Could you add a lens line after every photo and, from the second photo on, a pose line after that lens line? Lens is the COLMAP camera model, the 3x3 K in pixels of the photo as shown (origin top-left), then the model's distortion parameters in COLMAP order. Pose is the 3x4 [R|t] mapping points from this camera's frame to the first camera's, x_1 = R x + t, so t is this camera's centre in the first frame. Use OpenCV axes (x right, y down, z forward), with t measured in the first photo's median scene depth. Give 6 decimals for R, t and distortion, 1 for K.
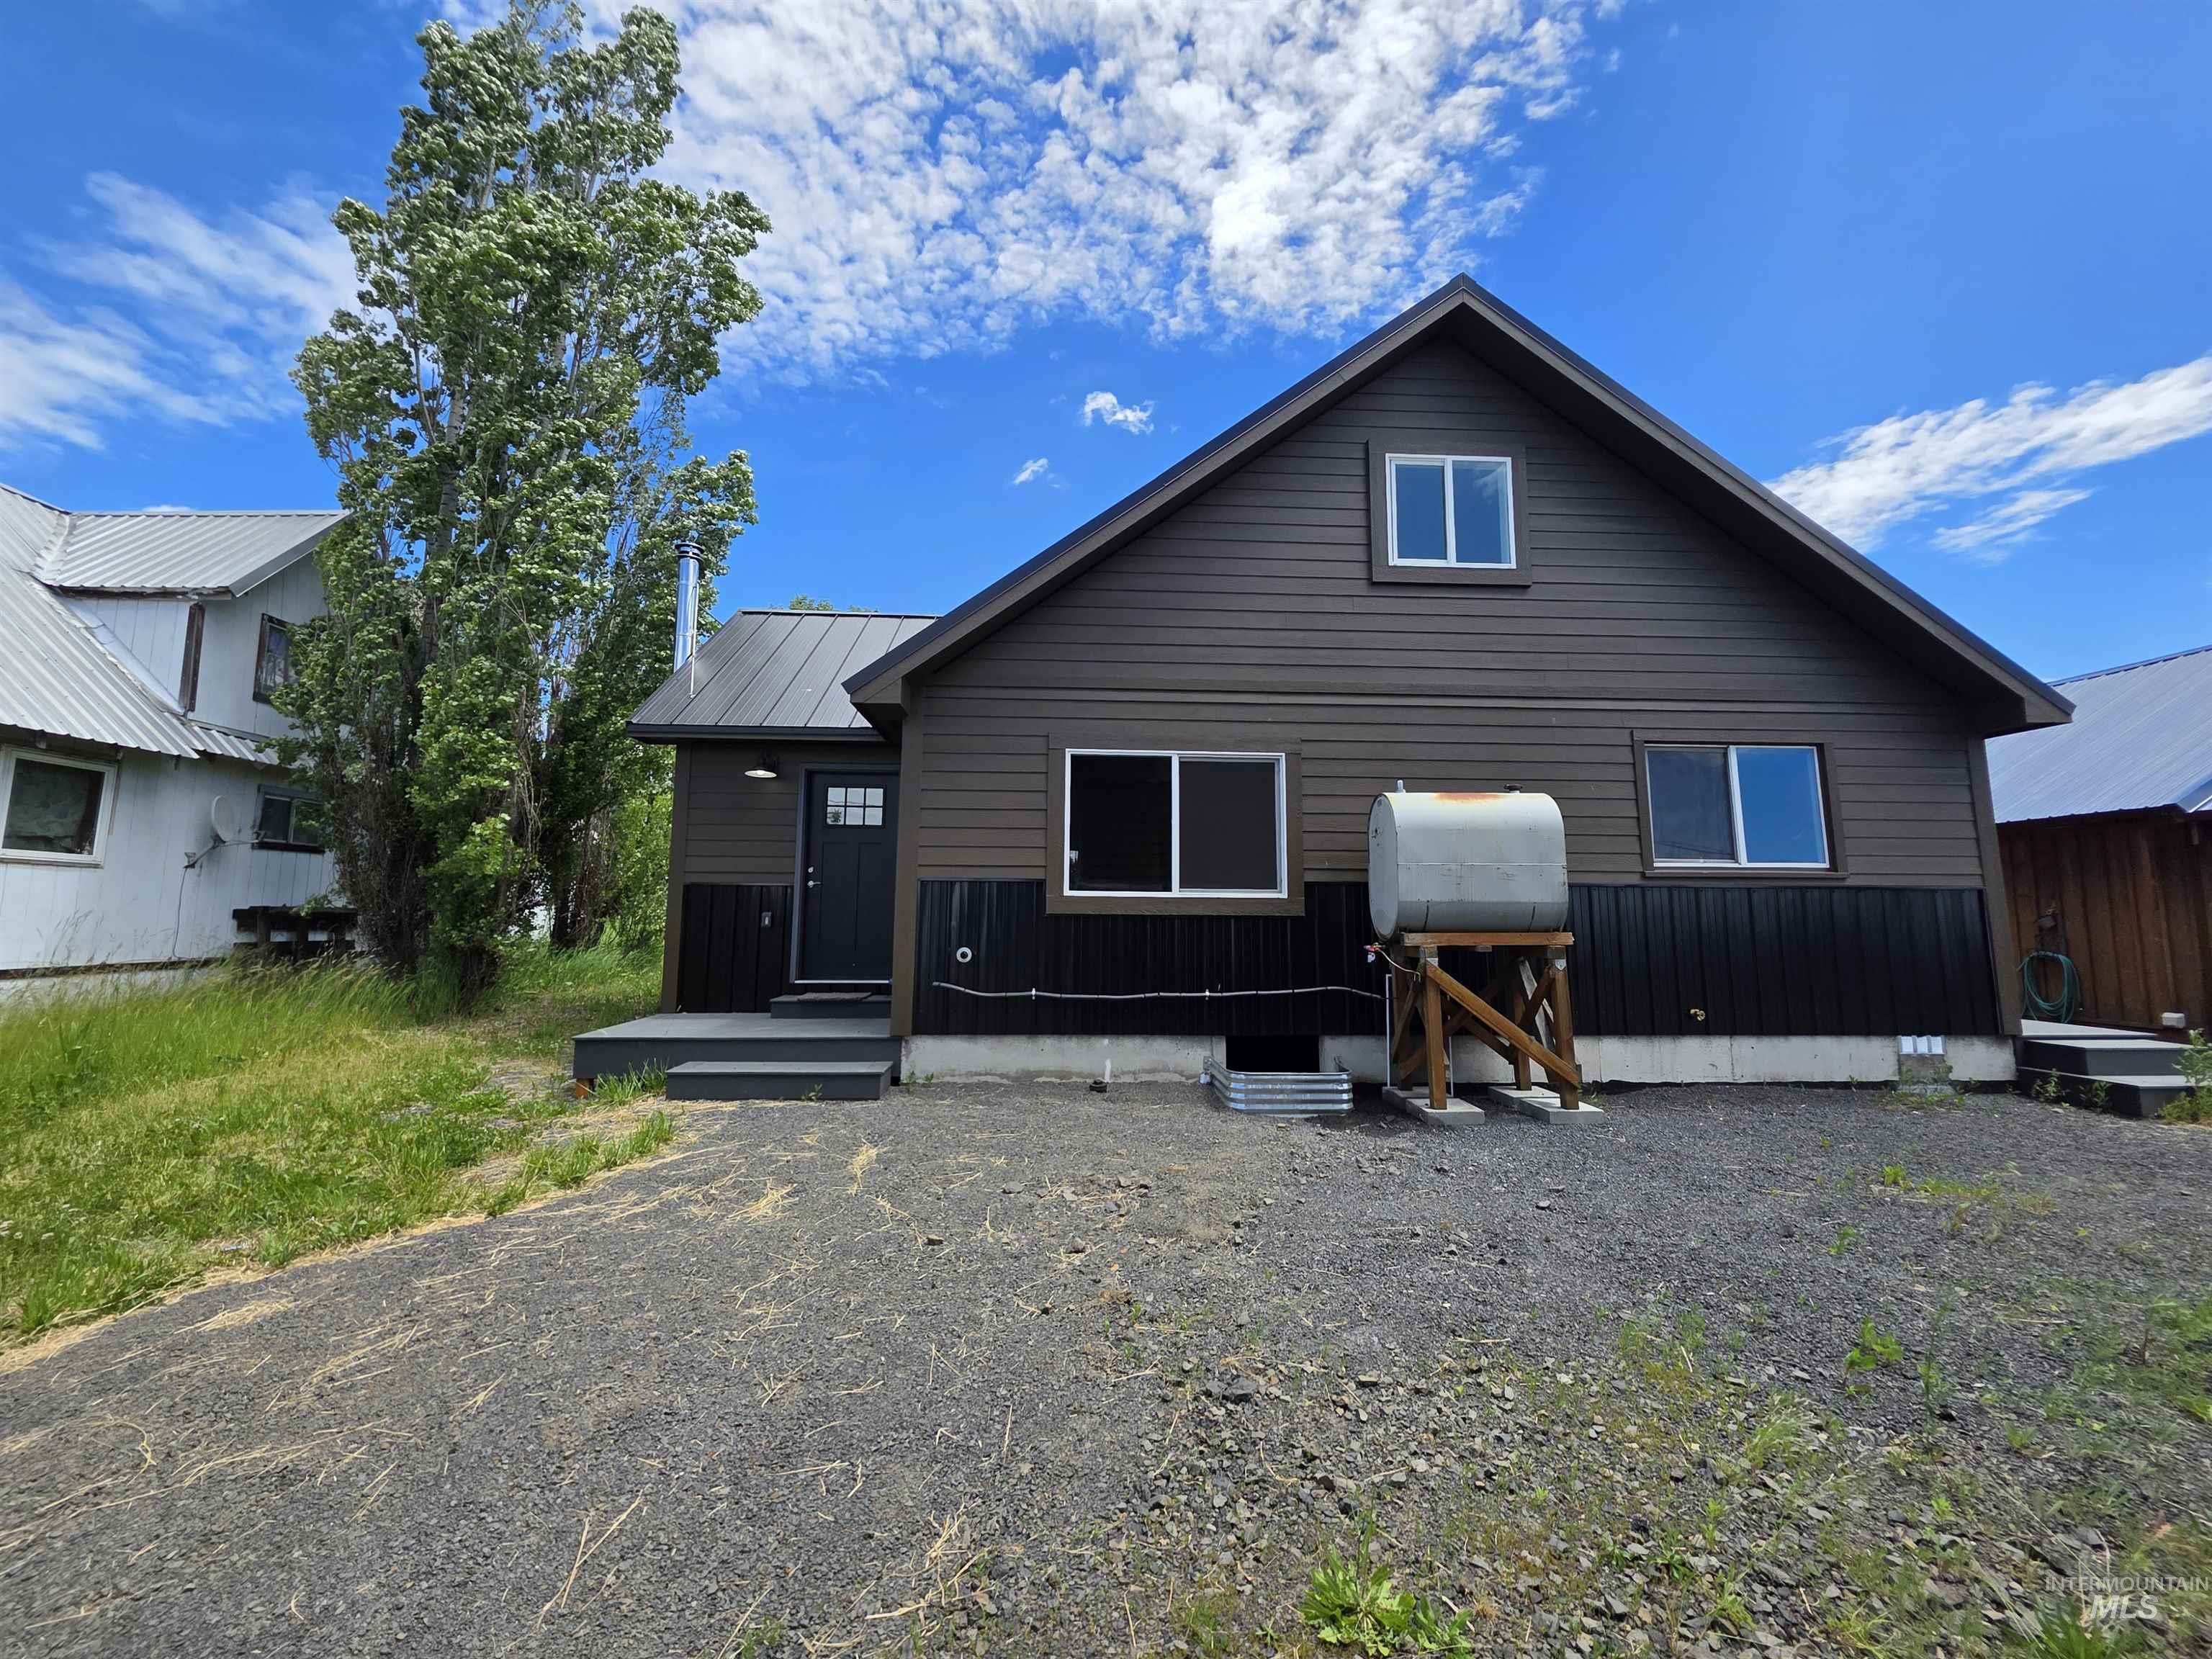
lens RADIAL K [[797.6, 0, 1106.0], [0, 797.6, 829.5], [0, 0, 1]] dist [0.000242, 0.000016]
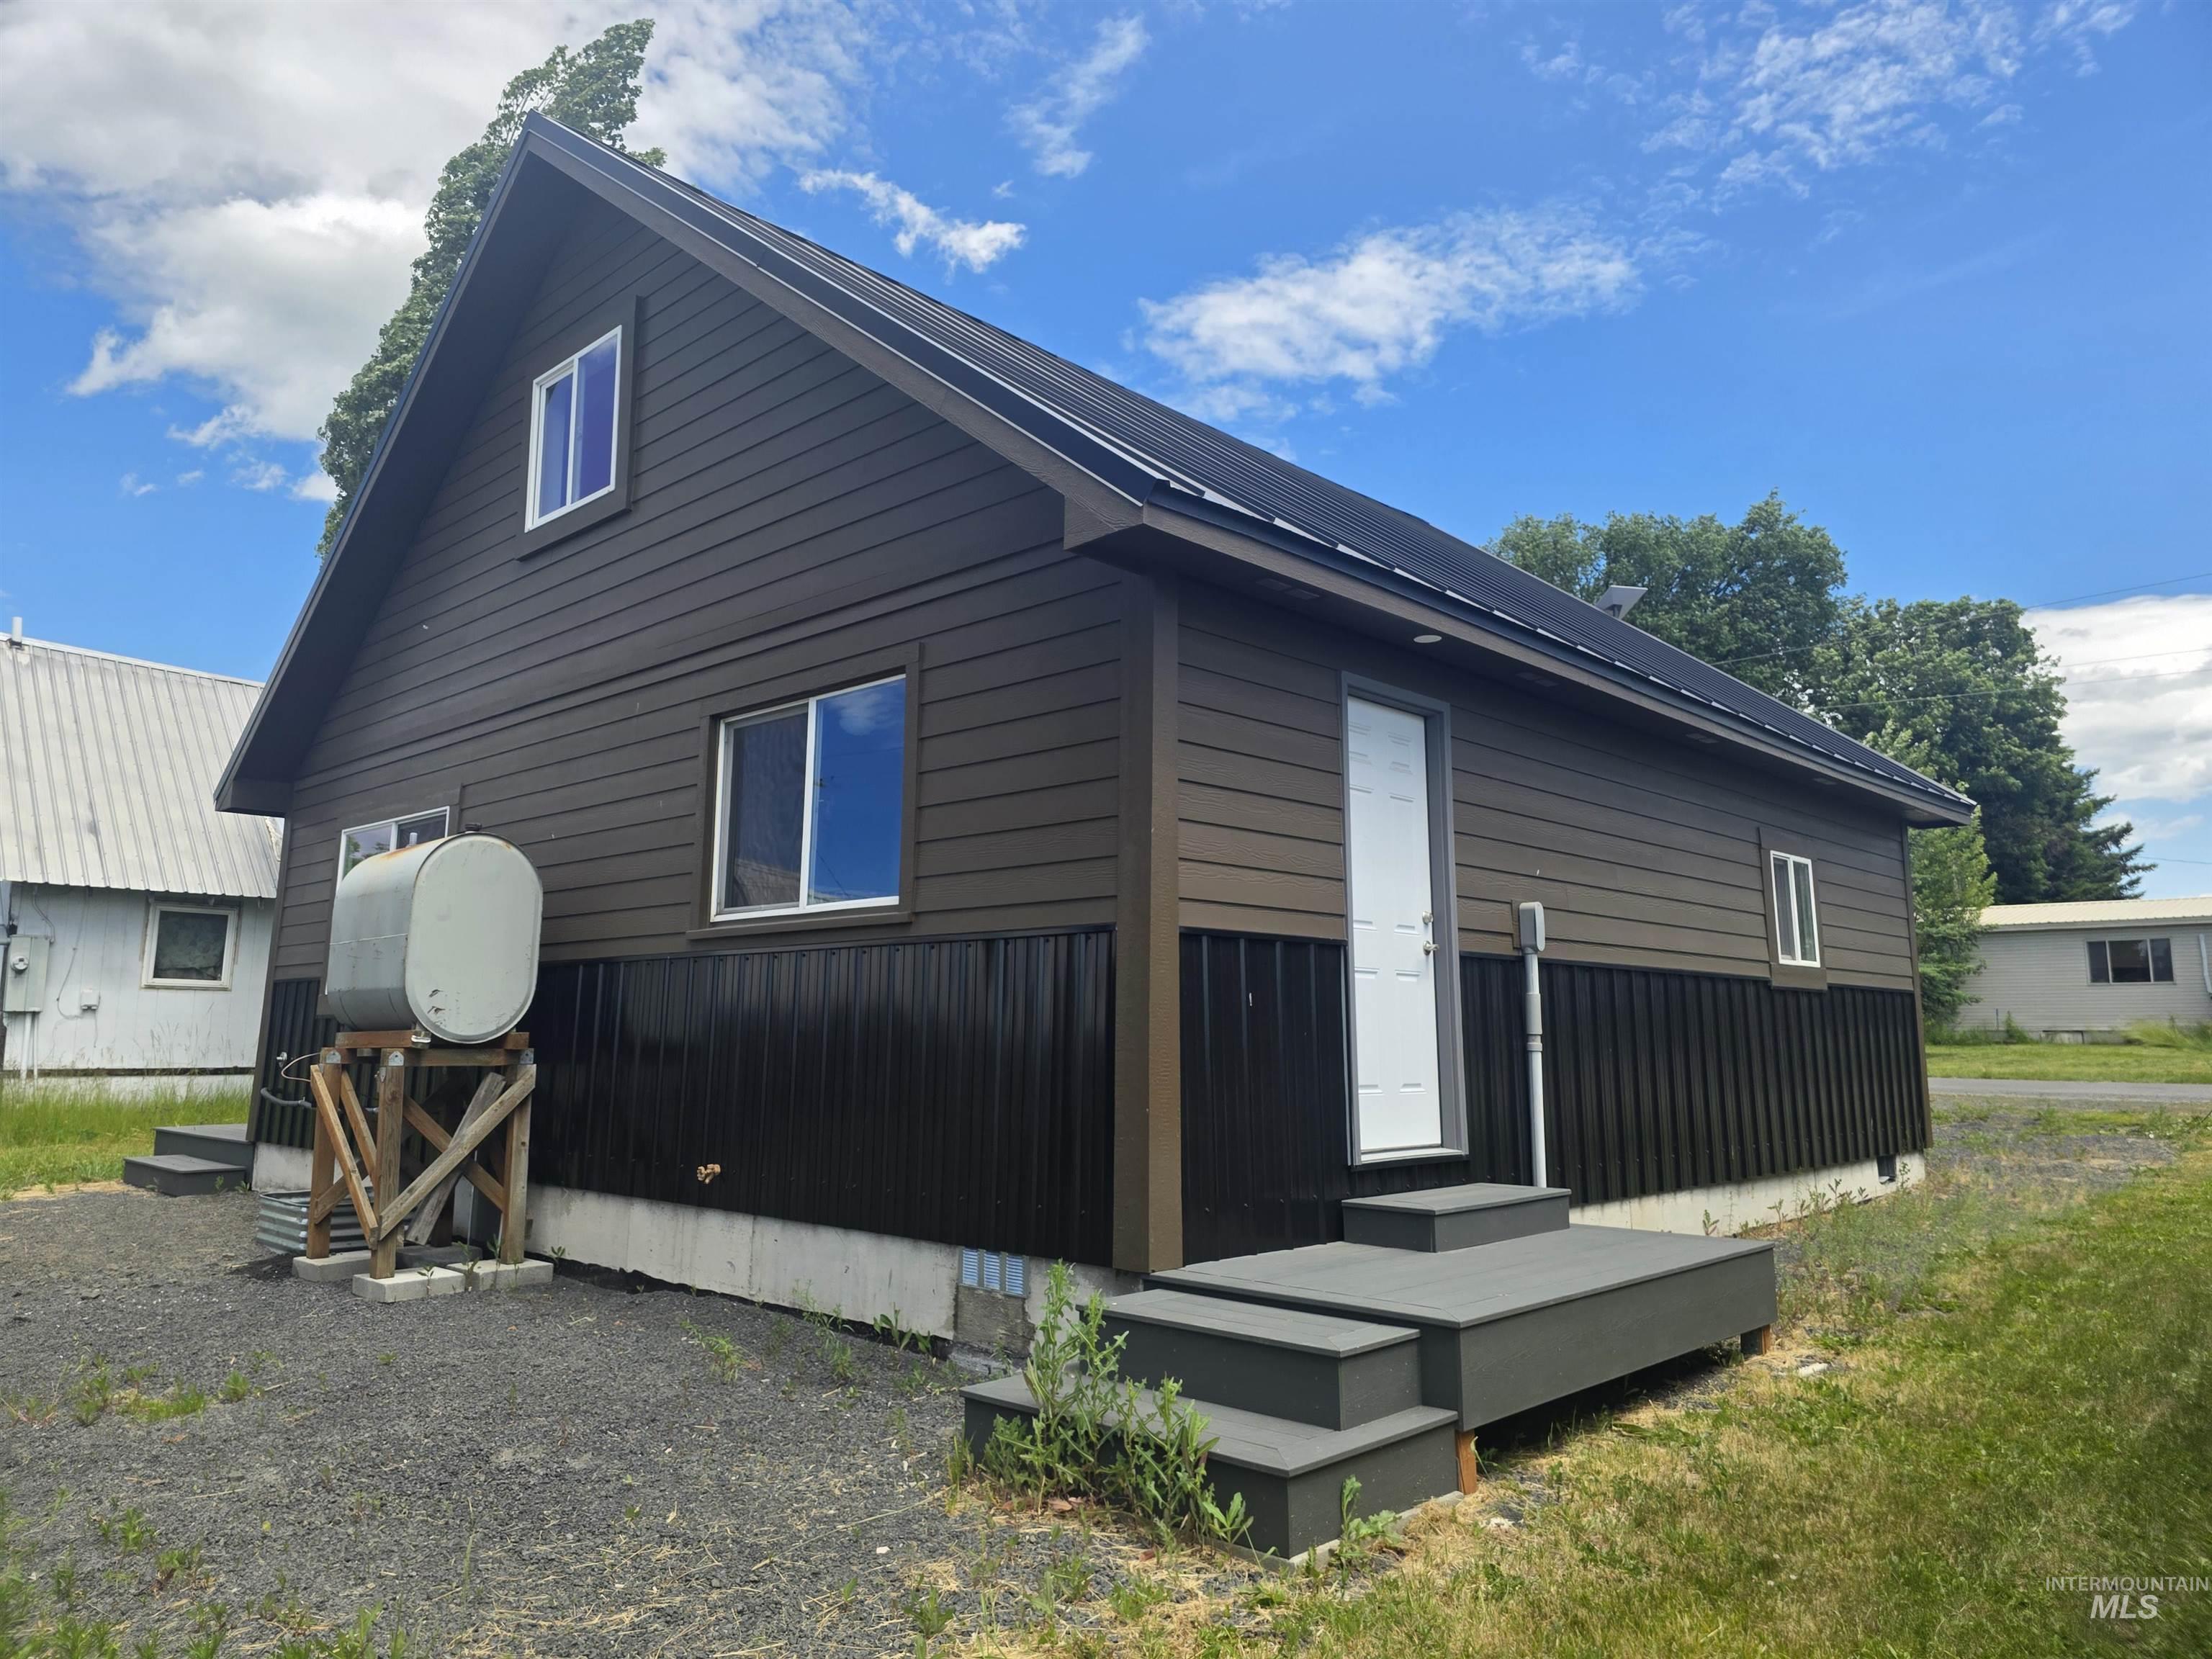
lens RADIAL K [[1495.5, 0, 1094.4], [0, 1495.5, 805.0], [0, 0, 1]] dist [0.066819, -0.079113]
pose [[0.688507, -0.113306, -0.716324, 1.694965], [0.080183, 0.993558, -0.080088, 0.071223], [0.720784, -0.002296, 0.693156, 0.420123]]
